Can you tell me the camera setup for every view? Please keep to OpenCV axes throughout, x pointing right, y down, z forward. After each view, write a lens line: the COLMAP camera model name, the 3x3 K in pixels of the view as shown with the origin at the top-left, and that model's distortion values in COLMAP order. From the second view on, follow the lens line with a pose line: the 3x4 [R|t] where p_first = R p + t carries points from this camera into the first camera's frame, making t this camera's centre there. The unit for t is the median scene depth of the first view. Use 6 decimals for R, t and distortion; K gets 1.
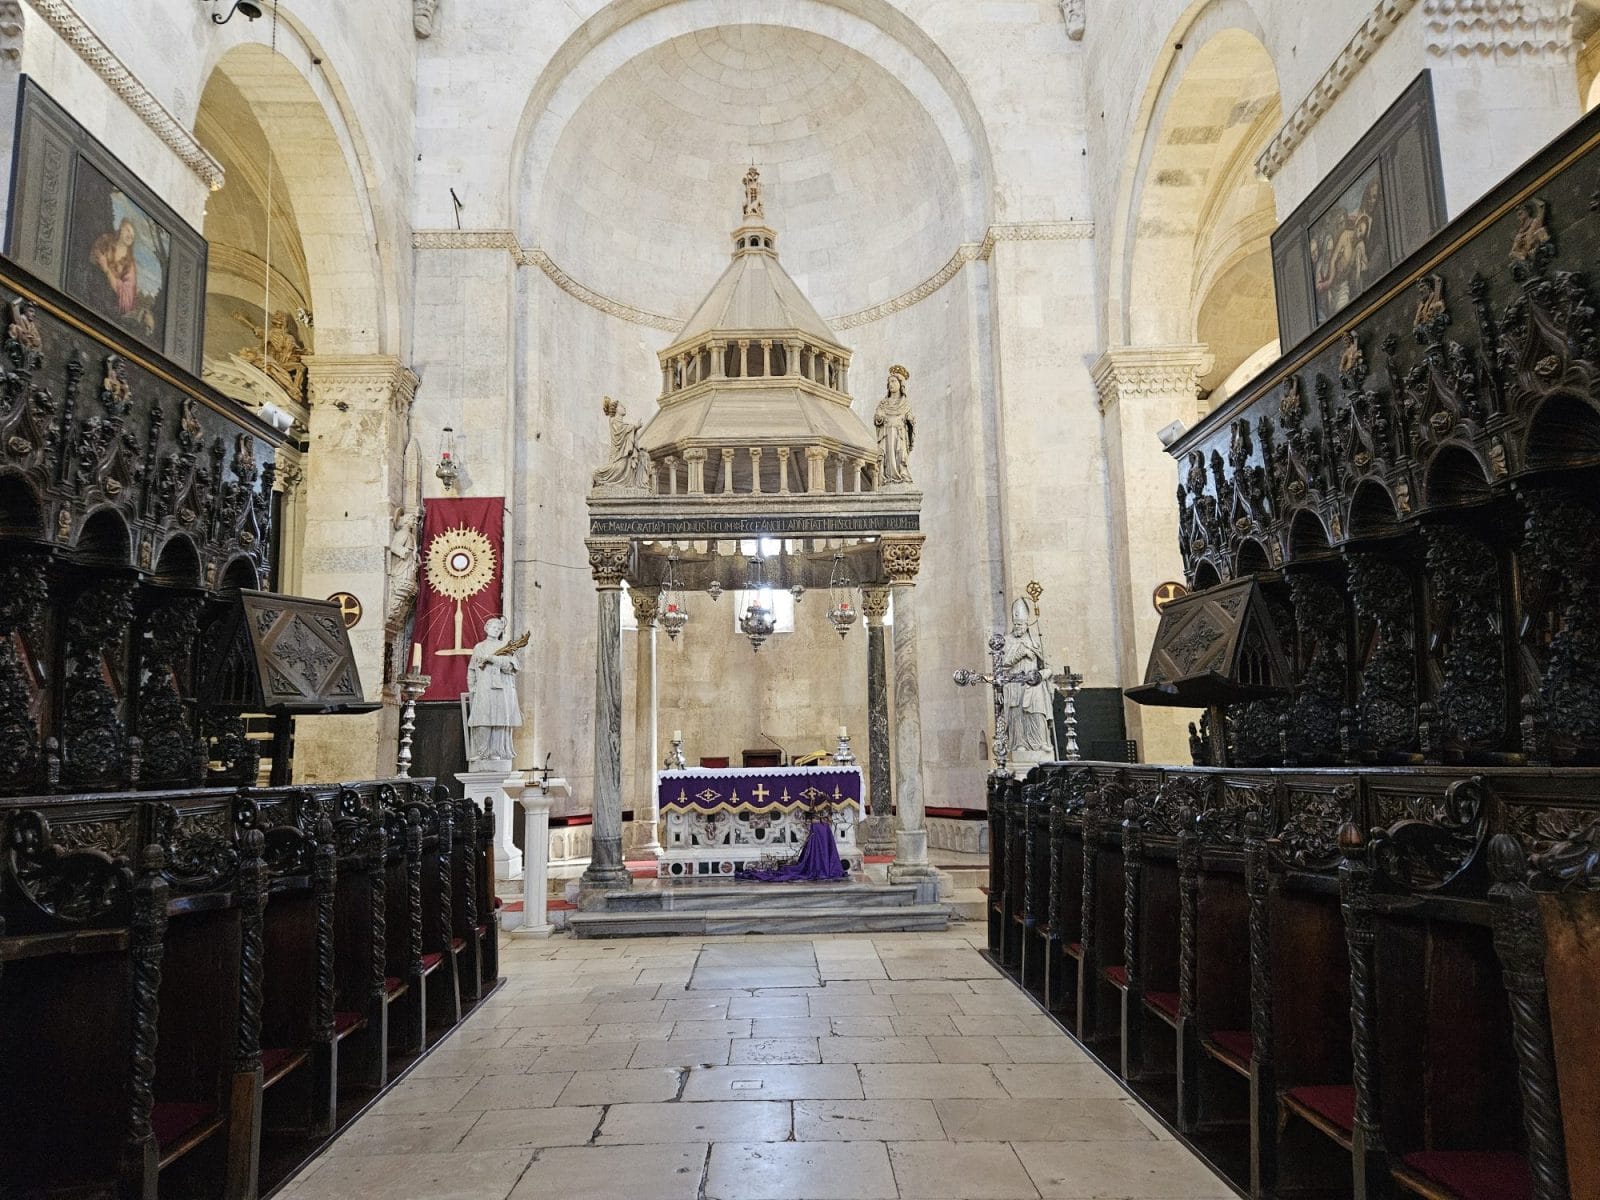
lens RADIAL K [[1064.6, 0, 800.0], [0, 1064.6, 600.0], [0, 0, 1]] dist [0.058428, -0.001031]
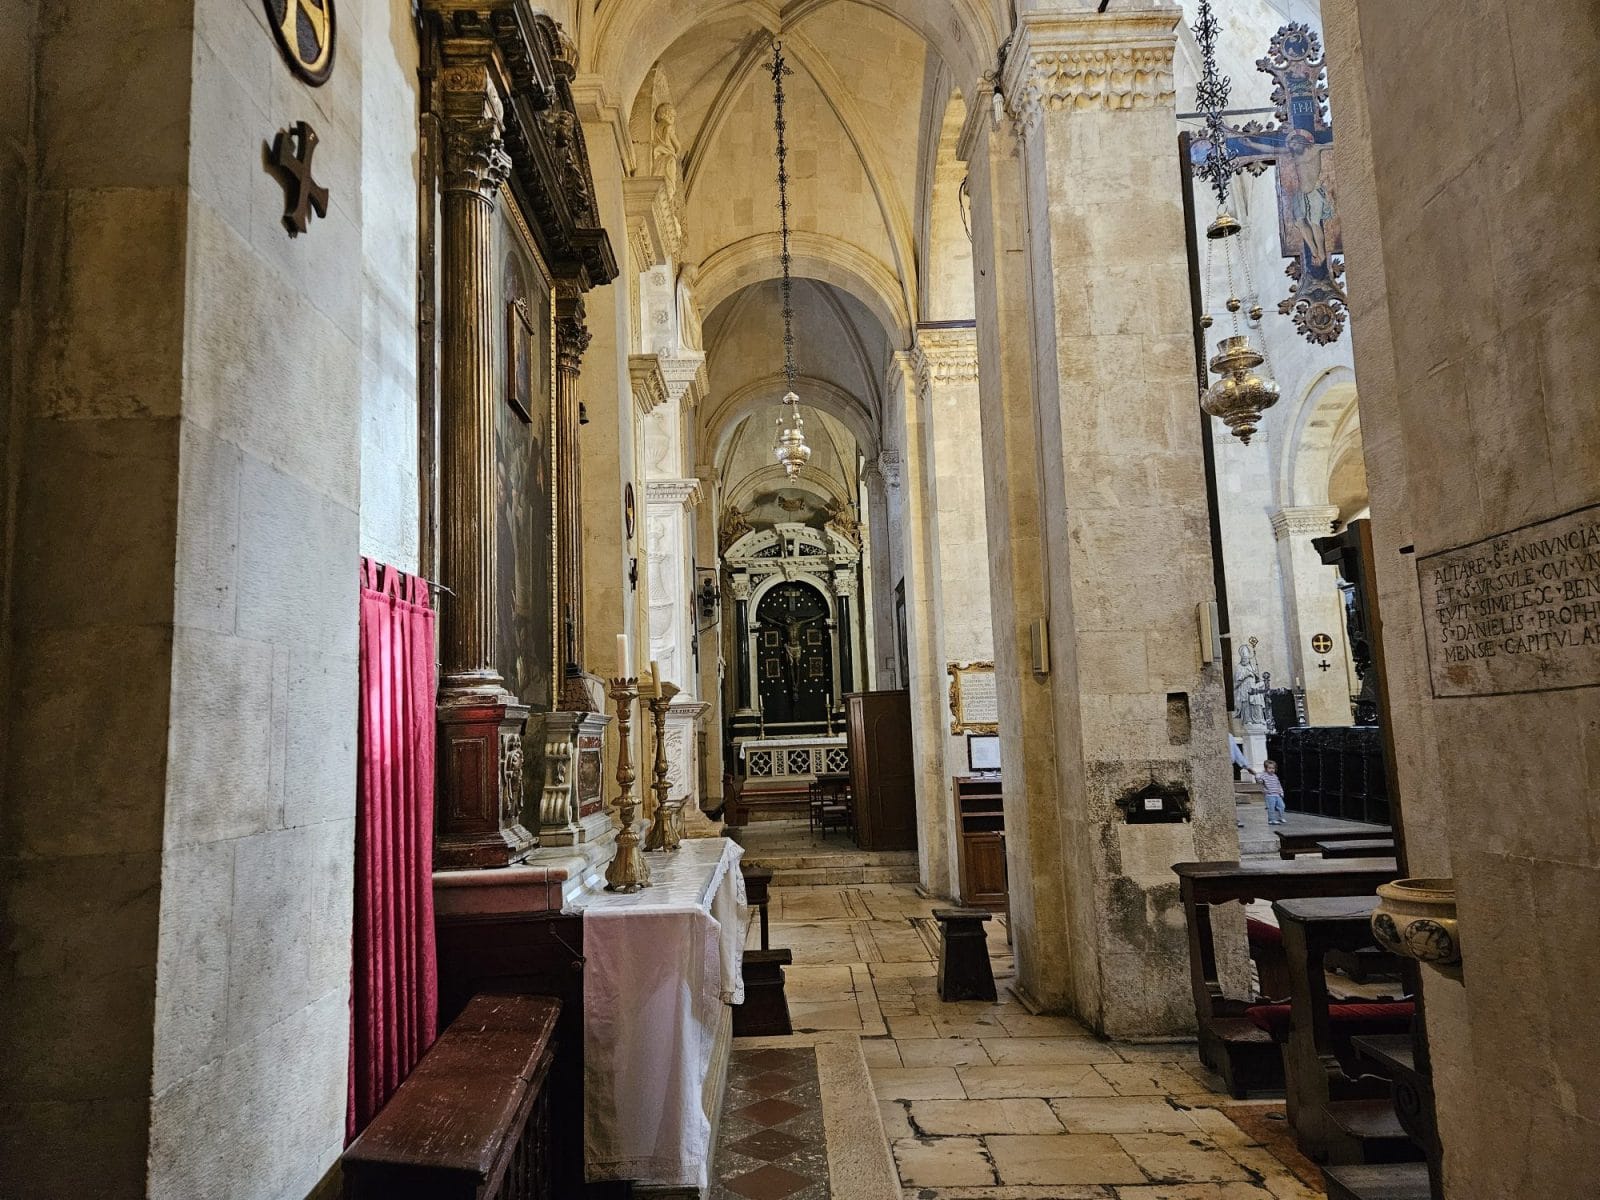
lens RADIAL K [[1064.6, 0, 800.0], [0, 1064.6, 600.0], [0, 0, 1]] dist [0.058428, -0.001031]
pose [[0.999586, -0.023090, -0.017171, -0.520141], [0.023347, 0.999616, 0.014928, -0.121395], [0.016820, -0.015323, 0.999741, -0.886052]]
